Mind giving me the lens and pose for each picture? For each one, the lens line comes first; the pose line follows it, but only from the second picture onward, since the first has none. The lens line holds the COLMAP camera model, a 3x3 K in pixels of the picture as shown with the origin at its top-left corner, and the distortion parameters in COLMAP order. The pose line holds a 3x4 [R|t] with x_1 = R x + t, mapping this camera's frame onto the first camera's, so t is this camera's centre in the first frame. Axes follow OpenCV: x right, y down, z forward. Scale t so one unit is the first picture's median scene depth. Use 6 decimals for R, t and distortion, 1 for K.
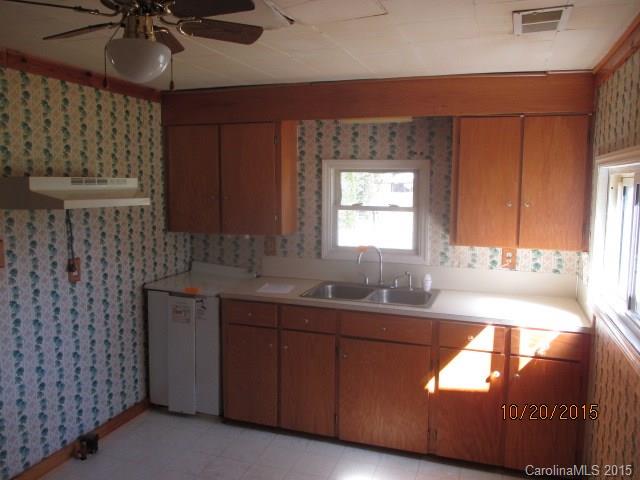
lens RADIAL K [[535.6, 0, 320.0], [0, 535.6, 240.0], [0, 0, 1]] dist [-0.029743, -0.000249]
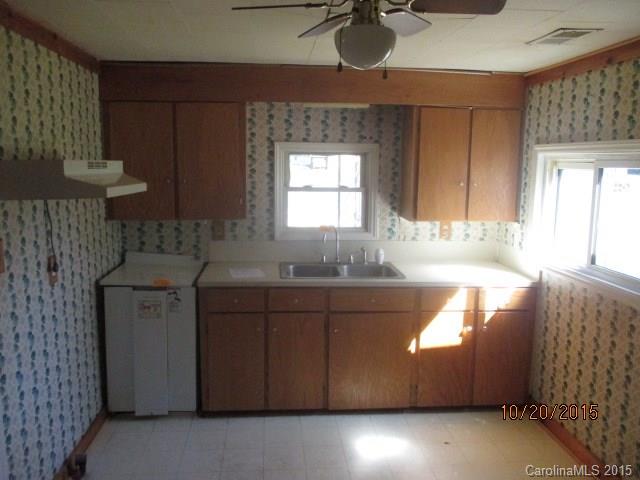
lens RADIAL K [[535.6, 0, 320.0], [0, 535.6, 240.0], [0, 0, 1]] dist [-0.029743, -0.000249]
pose [[0.914173, -0.057134, 0.401278, -0.351649], [0.041350, 0.997996, 0.047892, -0.011728], [-0.403210, -0.027189, 0.914703, 0.045986]]
